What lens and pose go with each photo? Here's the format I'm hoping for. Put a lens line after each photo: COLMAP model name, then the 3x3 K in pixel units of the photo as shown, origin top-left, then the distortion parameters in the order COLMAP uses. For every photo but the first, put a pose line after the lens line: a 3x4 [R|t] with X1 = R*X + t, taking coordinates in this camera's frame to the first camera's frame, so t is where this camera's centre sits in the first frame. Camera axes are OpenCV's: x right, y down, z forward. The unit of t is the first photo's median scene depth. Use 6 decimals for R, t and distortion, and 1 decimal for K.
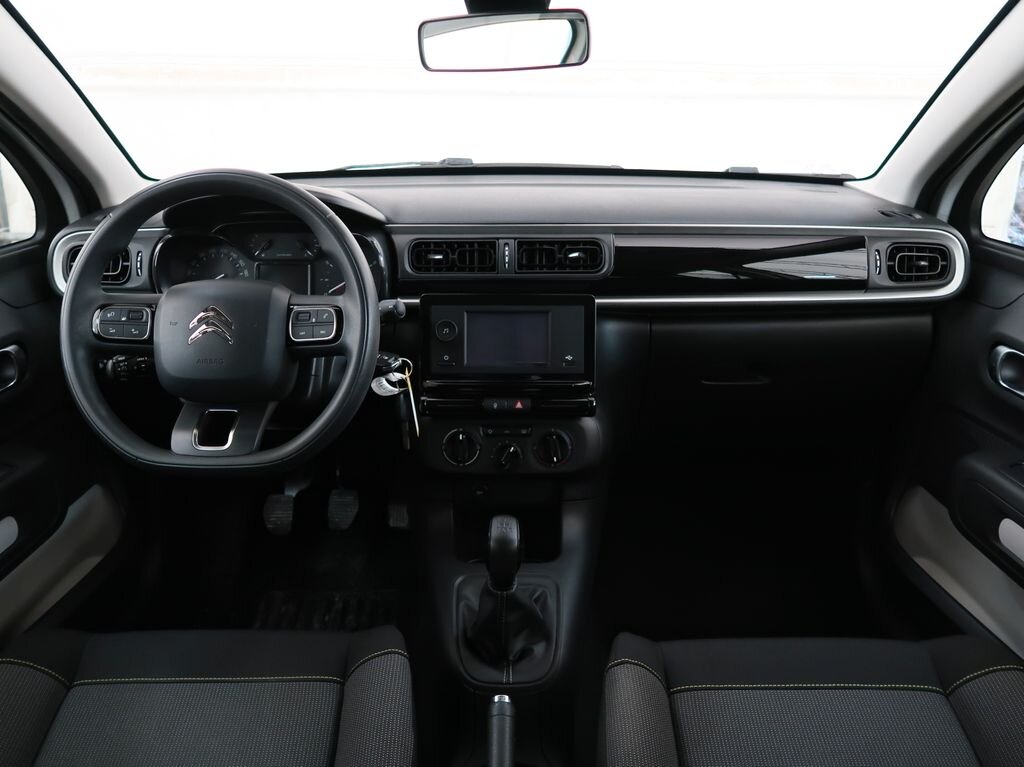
lens RADIAL K [[834.5, 0, 509.4], [0, 834.5, 364.8], [0, 0, 1]] dist [-0.029602, 0.002725]
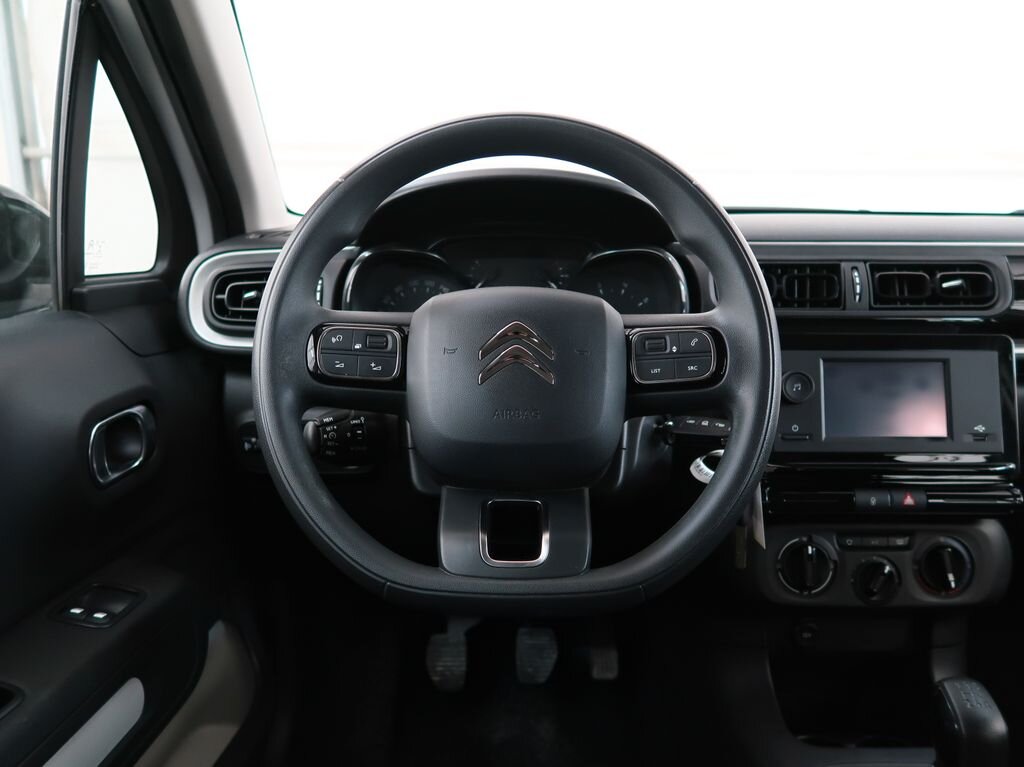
lens RADIAL K [[829.4, 0, 513.2], [0, 829.4, 398.7], [0, 0, 1]] dist [-0.021739, 0.003966]
pose [[0.999985, 0.001975, -0.005123, -0.284411], [-0.002532, 0.993798, -0.111175, 0.040219], [0.004872, 0.111187, 0.993788, 0.330529]]
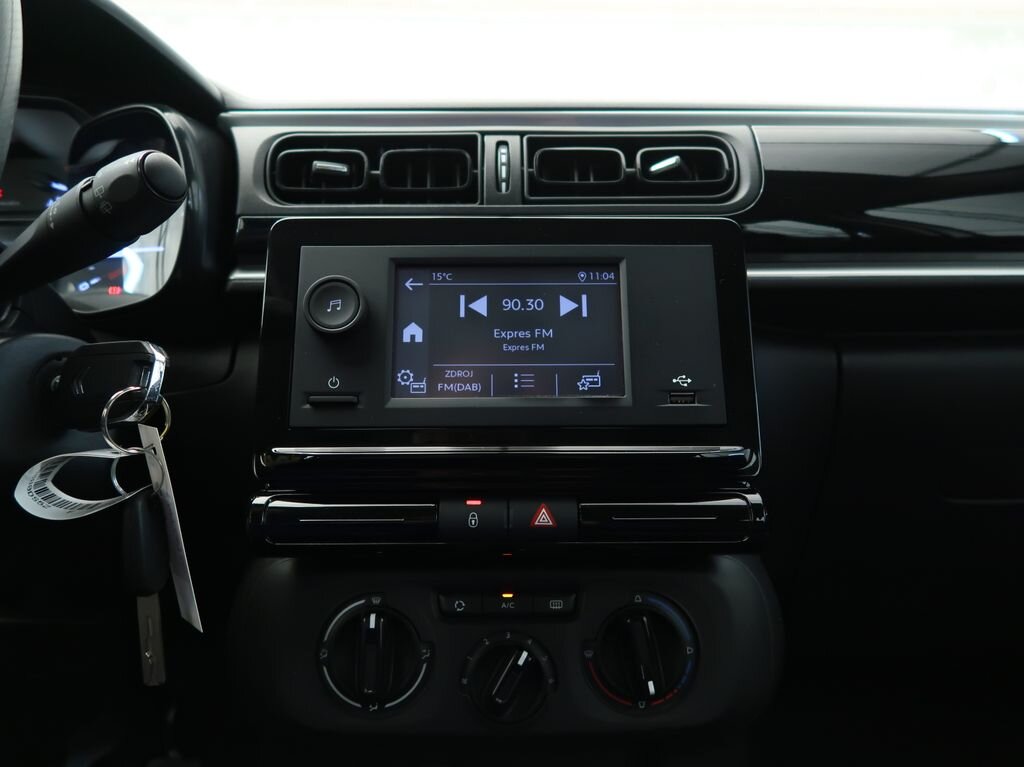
lens RADIAL K [[791.1, 0, 512.0], [0, 791.1, 383.5], [0, 0, 1]] dist [-0.023405, -0.003148]
pose [[0.999848, -0.006317, 0.016272, -0.005770], [0.010372, 0.964814, -0.262729, 0.076721], [-0.014039, 0.262858, 0.964732, 0.651442]]
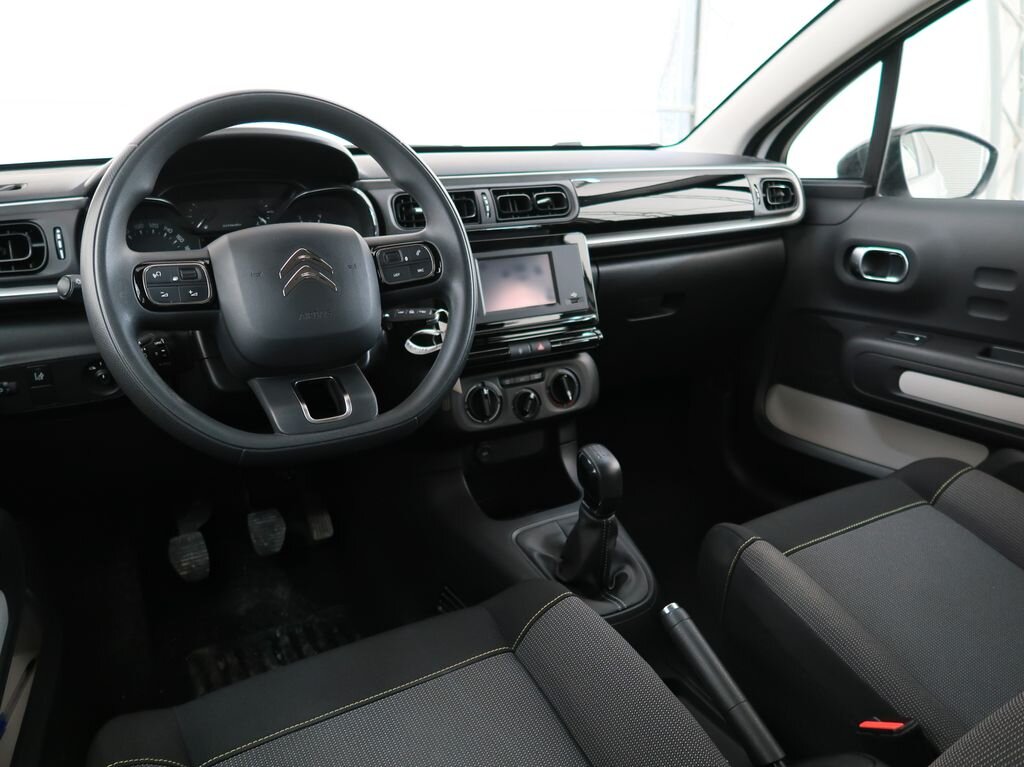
lens RADIAL K [[791.1, 0, 512.0], [0, 791.1, 383.5], [0, 0, 1]] dist [-0.023405, -0.003148]
pose [[0.866672, -0.160681, 0.472293, -0.452160], [0.173920, 0.984632, 0.015839, 0.067379], [-0.467580, 0.068414, 0.881299, 0.178702]]
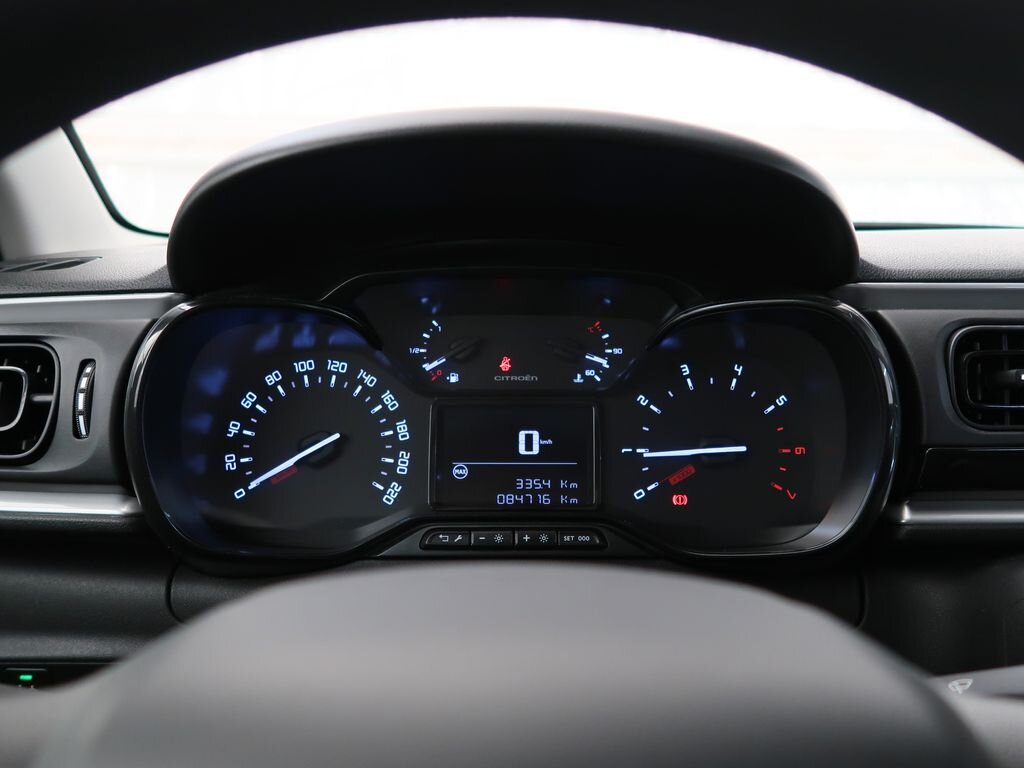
lens RADIAL K [[904.6, 0, 512.0], [0, 904.6, 384.0], [0, 0, 1]] dist [-0.006852, -0.001139]
pose [[0.999978, 0.003005, -0.005908, -0.284536], [-0.003964, 0.985480, -0.169748, -0.070444], [0.005312, 0.169767, 0.985470, 0.668936]]
